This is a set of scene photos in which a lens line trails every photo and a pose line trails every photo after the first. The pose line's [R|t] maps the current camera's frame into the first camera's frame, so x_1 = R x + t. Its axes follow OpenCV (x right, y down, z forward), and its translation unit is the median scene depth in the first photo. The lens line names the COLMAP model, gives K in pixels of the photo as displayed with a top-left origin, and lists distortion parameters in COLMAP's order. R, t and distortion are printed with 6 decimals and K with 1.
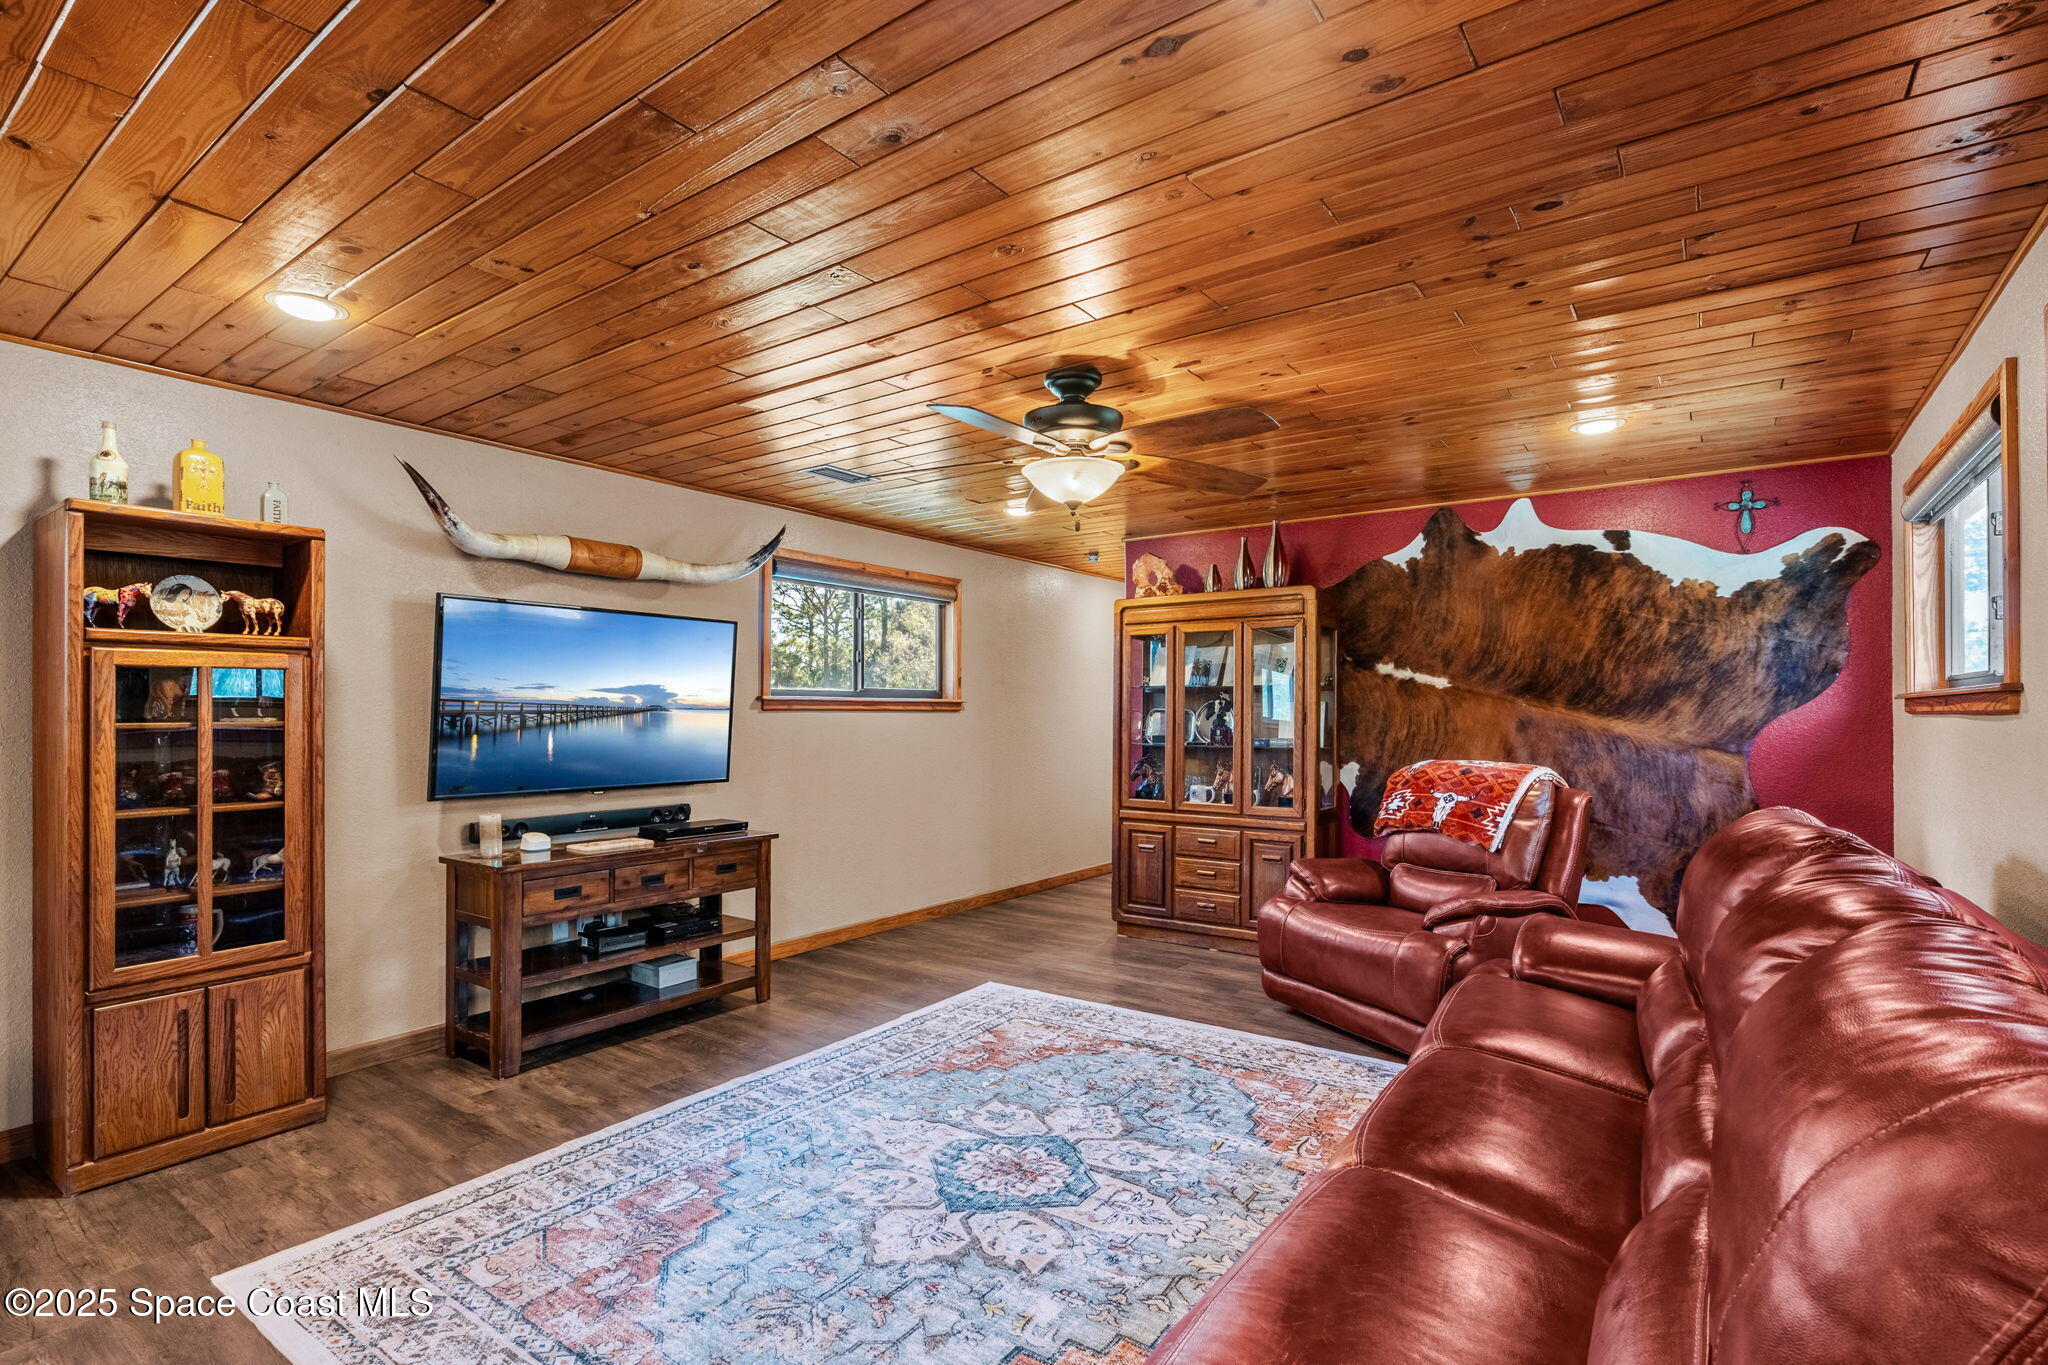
lens RADIAL K [[966.4, 0, 1029.4], [0, 966.4, 706.3], [0, 0, 1]] dist [-0.005109, 0.000000]
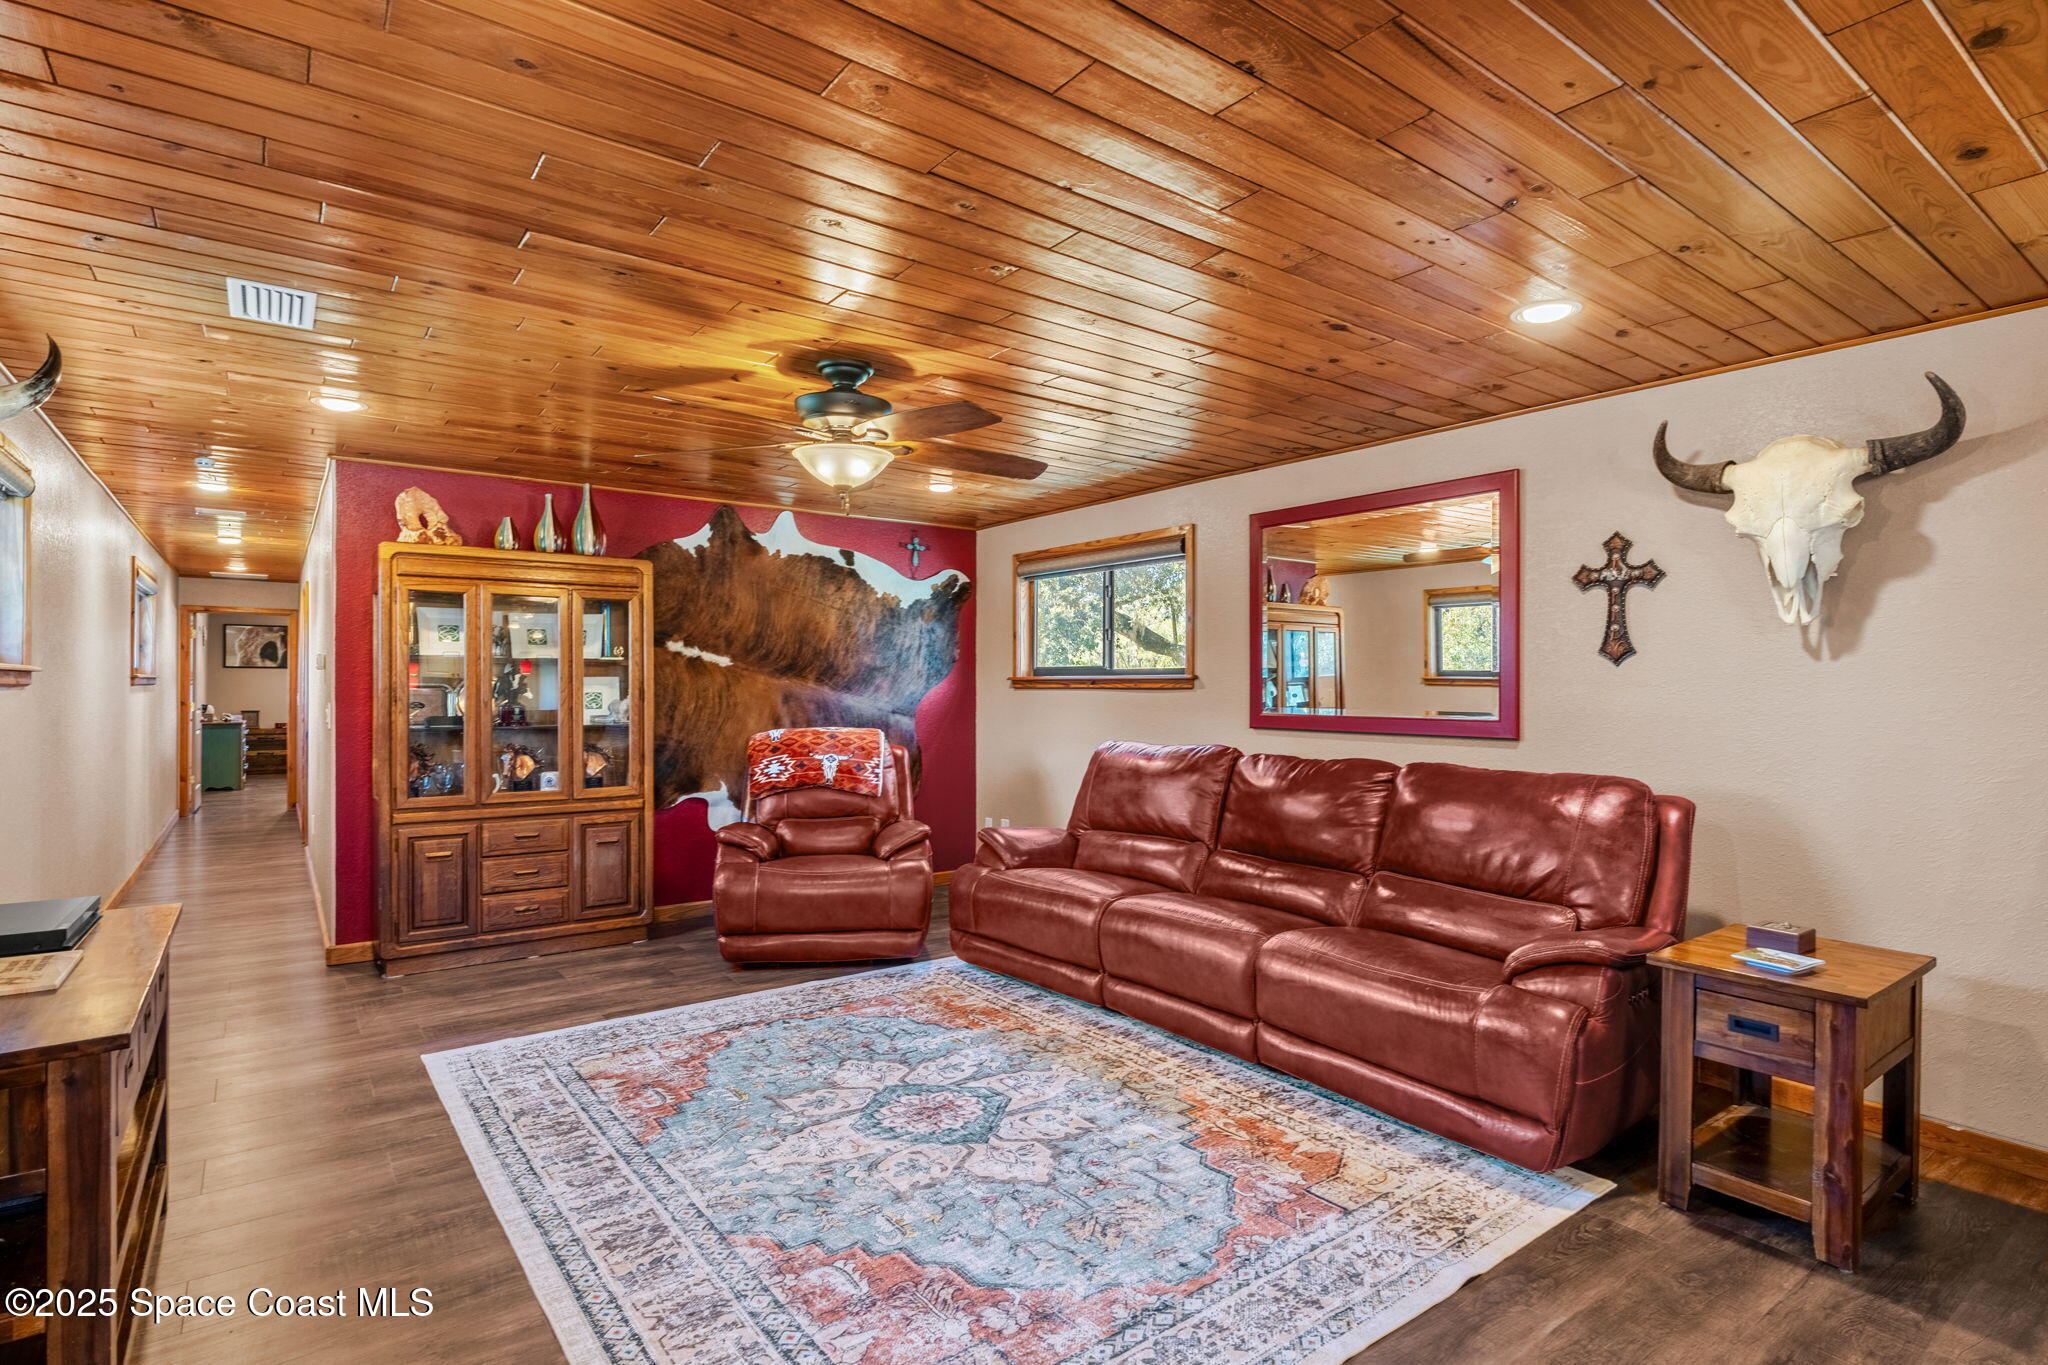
lens RADIAL K [[1026.7, 0, 1024.0], [0, 1026.7, 682.5], [0, 0, 1]] dist [-0.001732, 0.000827]
pose [[0.307550, 0.003118, 0.951527, -0.785507], [-0.006401, 0.999979, -0.001208, -0.000839], [-0.951511, -0.005719, 0.307563, 0.398303]]
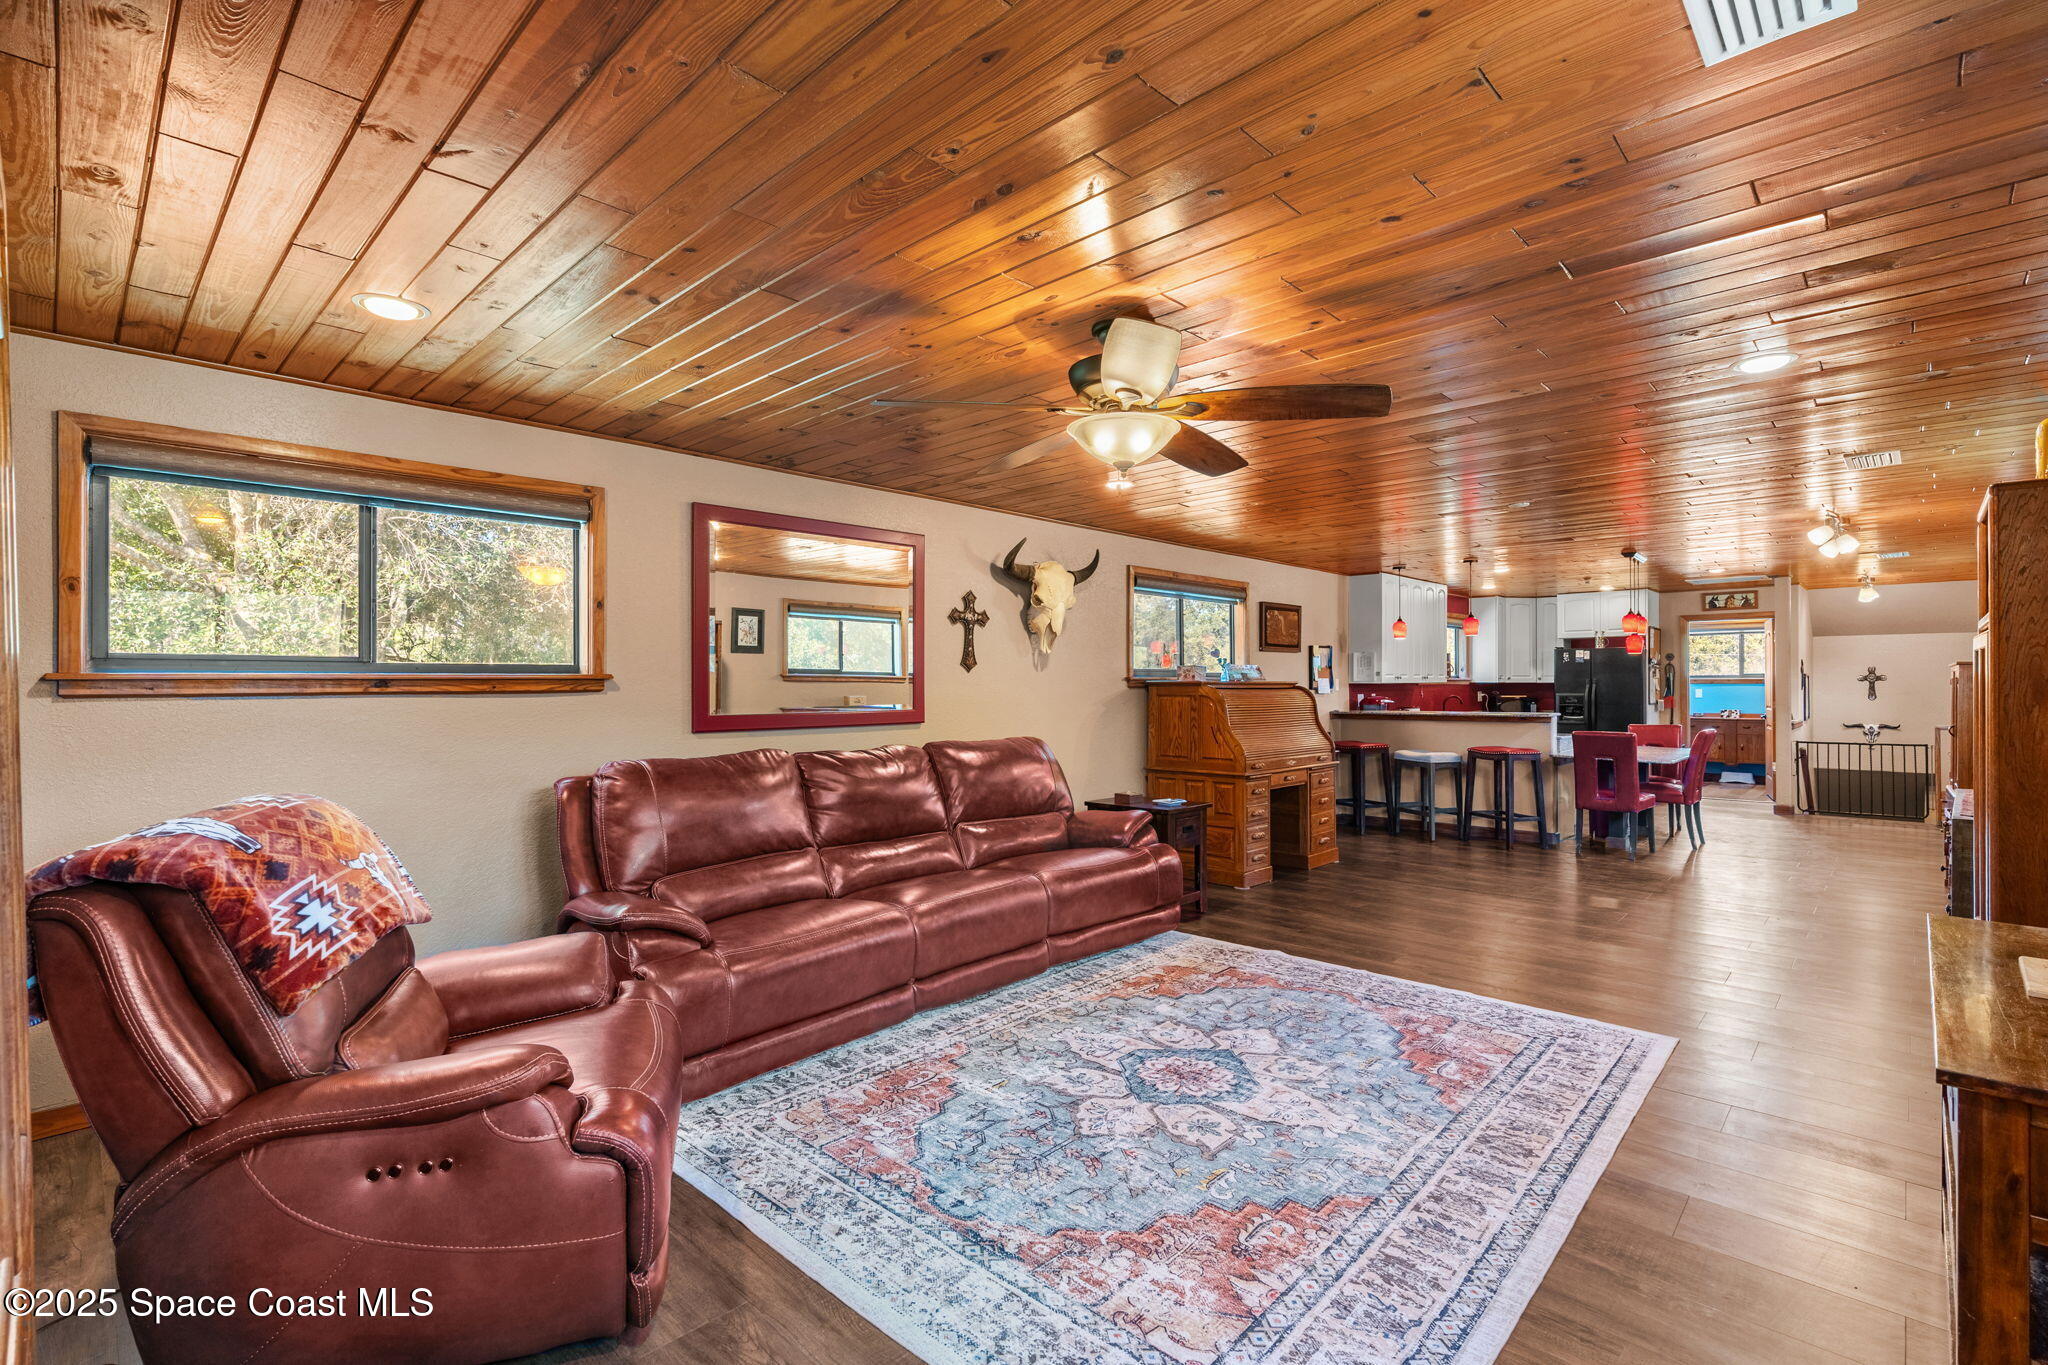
lens RADIAL K [[928.1, 0, 1040.6], [0, 928.1, 690.0], [0, 0, 1]] dist [-0.004542, 0.000131]
pose [[-0.990828, -0.000544, 0.135129, 0.004571], [0.000016, 0.999991, 0.004141, -0.000429], [-0.135130, 0.004105, -0.990819, 1.563639]]
